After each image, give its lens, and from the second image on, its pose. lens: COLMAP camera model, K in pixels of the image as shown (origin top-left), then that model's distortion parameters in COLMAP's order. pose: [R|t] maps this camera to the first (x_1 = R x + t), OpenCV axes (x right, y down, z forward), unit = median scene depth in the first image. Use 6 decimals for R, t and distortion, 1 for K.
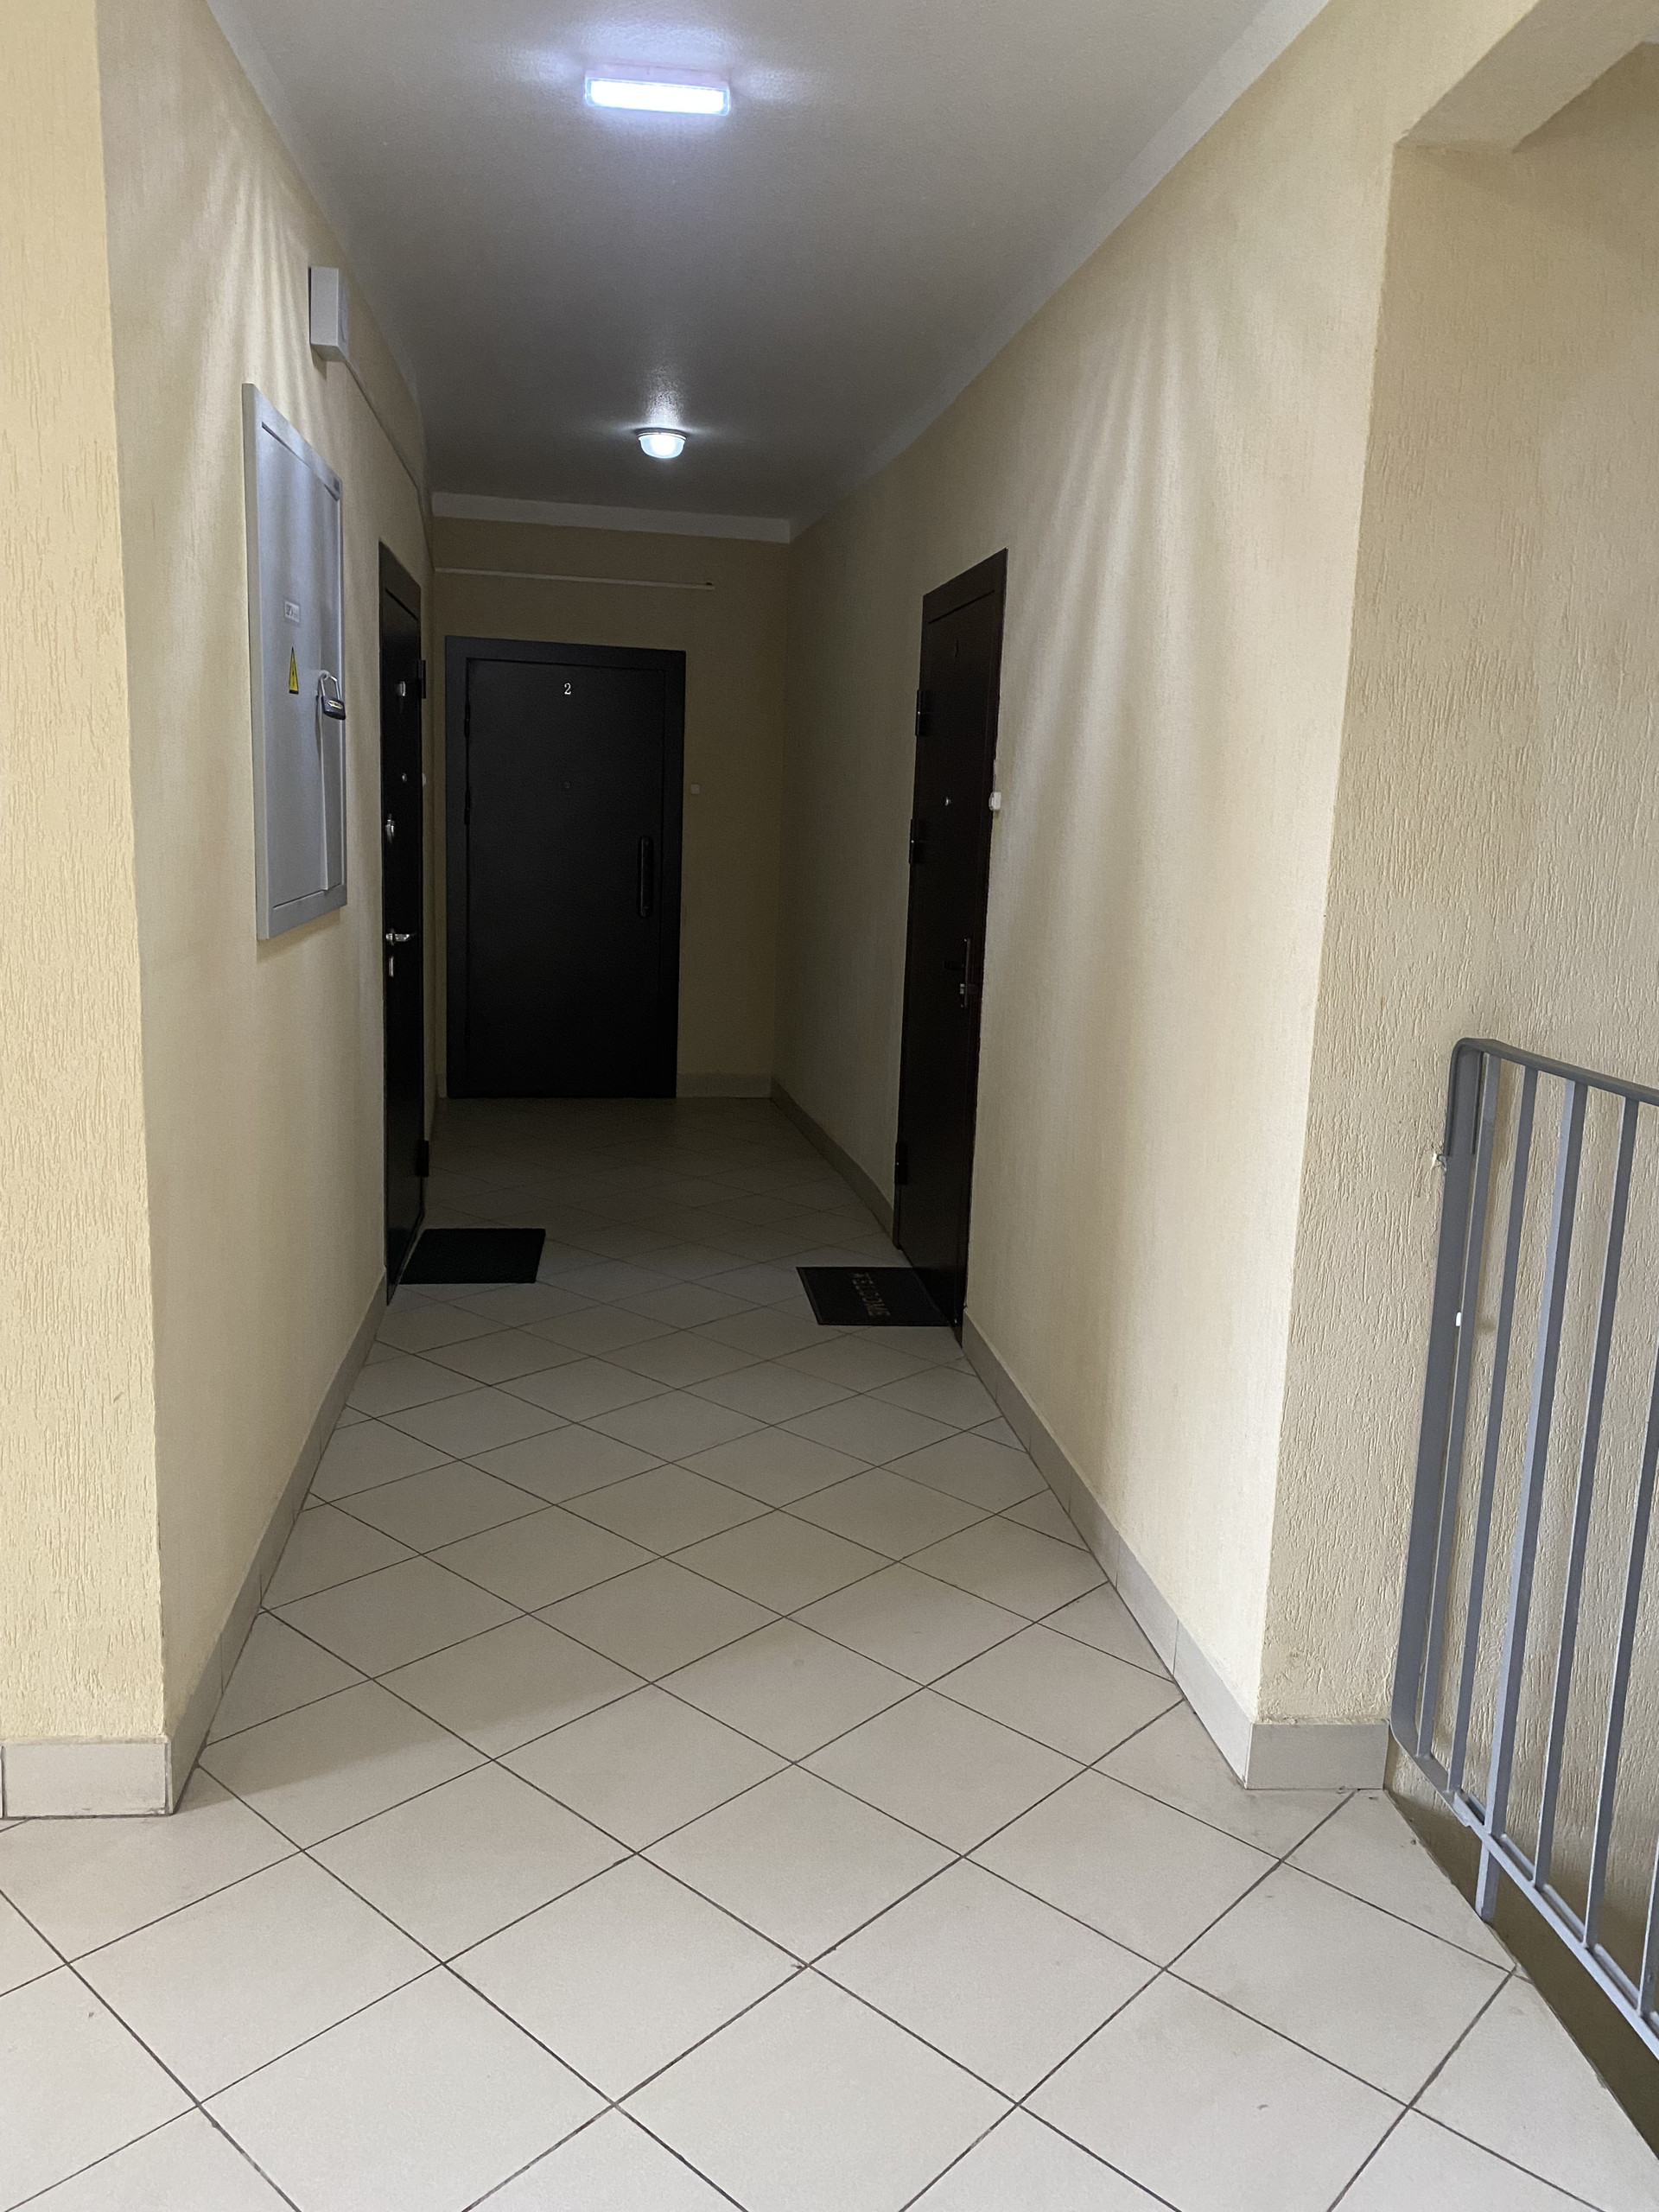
lens RADIAL K [[1707.6, 0, 832.9], [0, 1707.6, 1107.7], [0, 0, 1]] dist [0.015392, -0.028637]
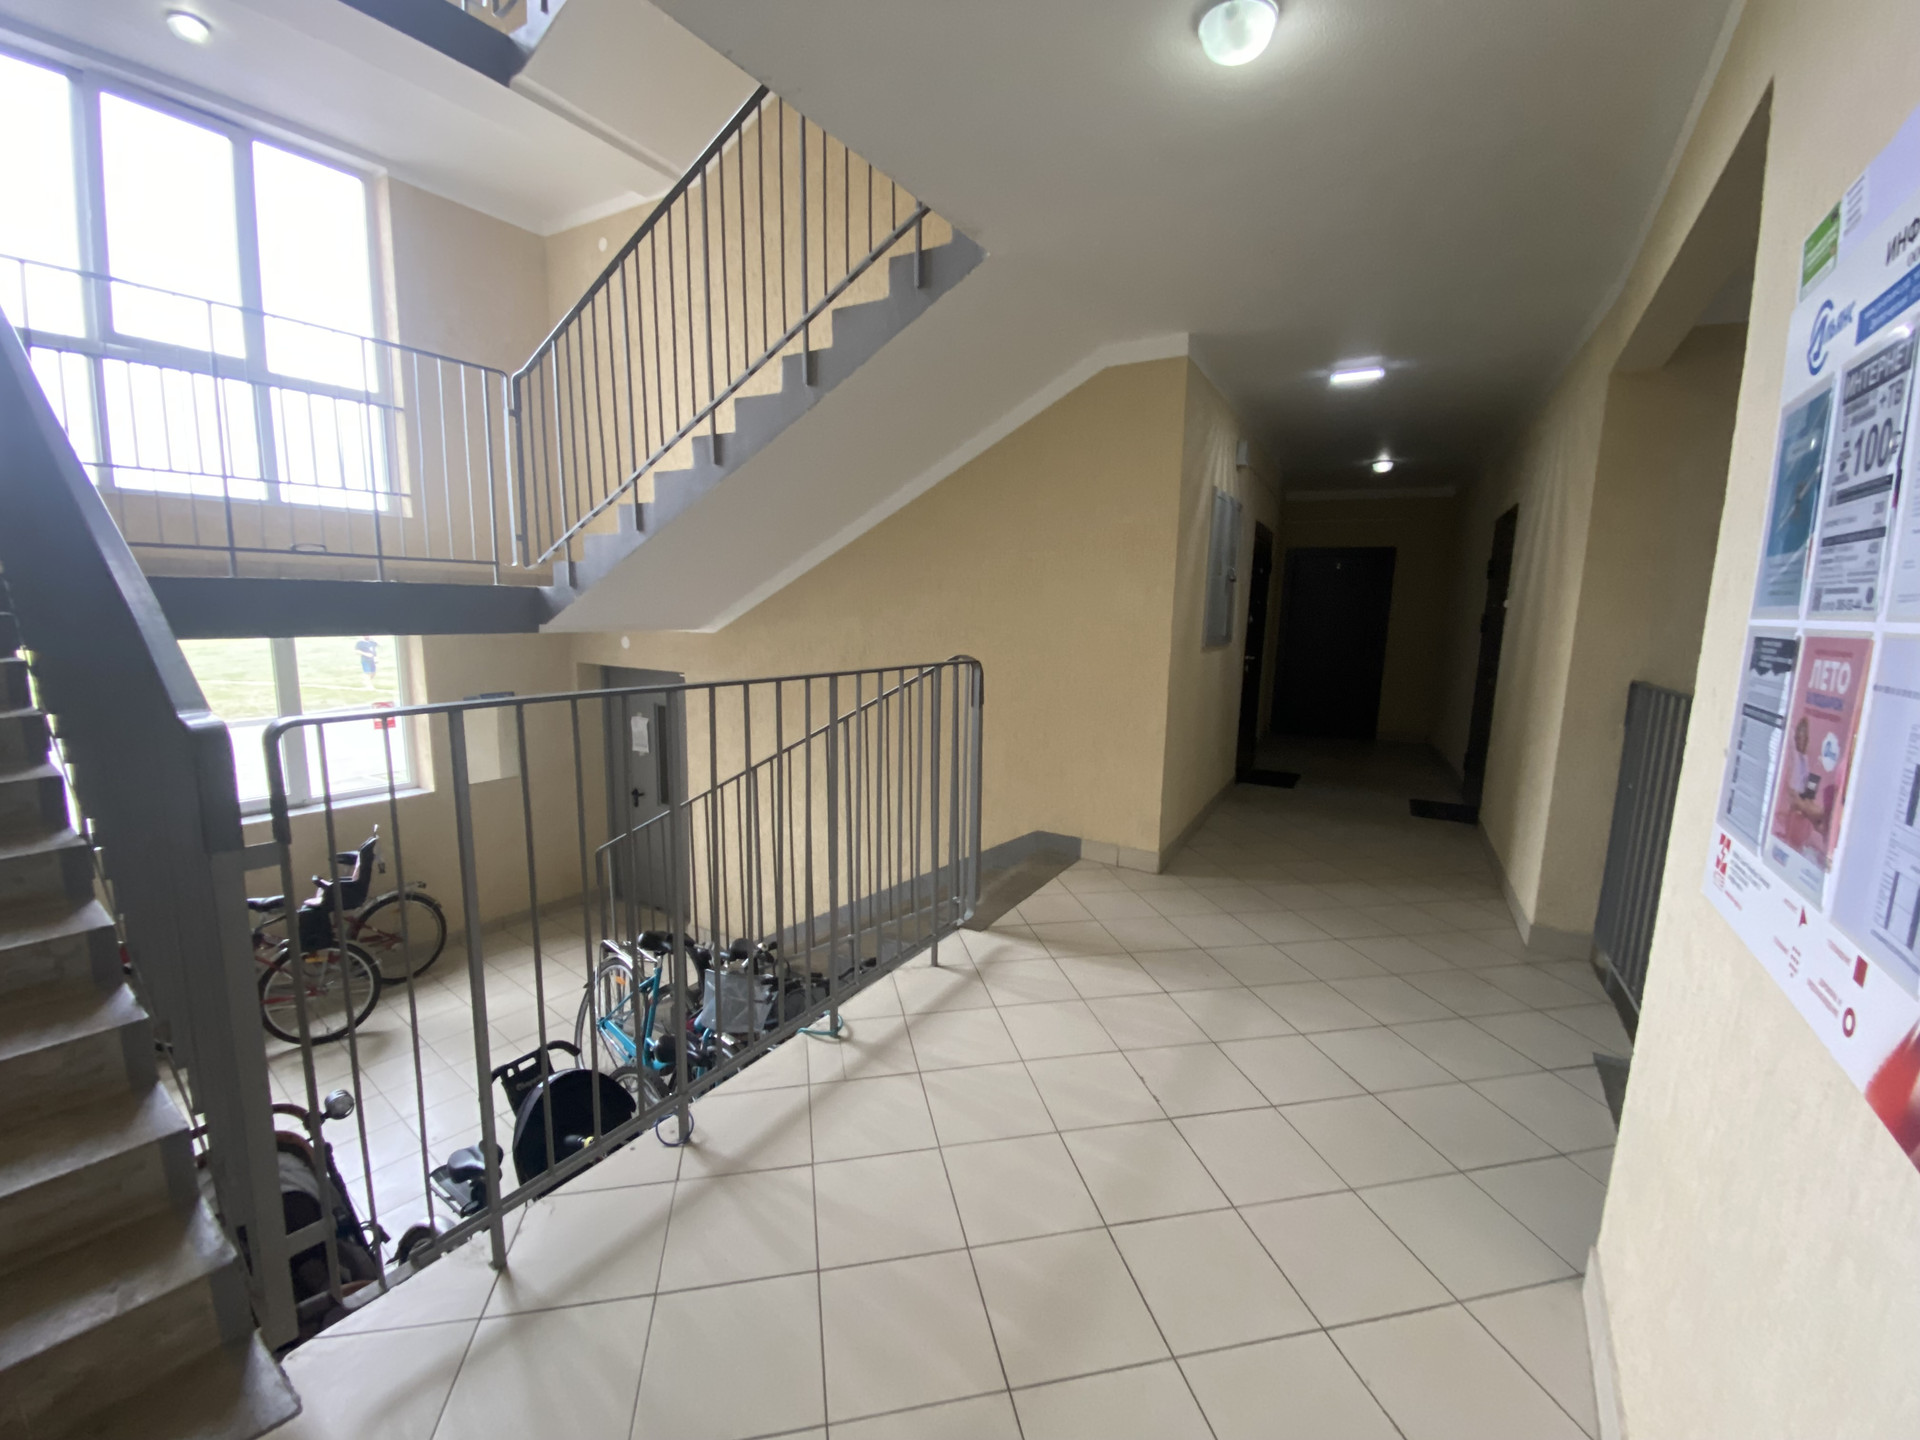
lens RADIAL K [[792.2, 0, 954.7], [0, 792.2, 726.3], [0, 0, 1]] dist [0.016951, -0.016456]
pose [[0.811320, 0.068555, -0.580568, 0.156101], [-0.097314, 0.995082, -0.018490, 0.112014], [0.576445, 0.071499, 0.814002, -0.453481]]
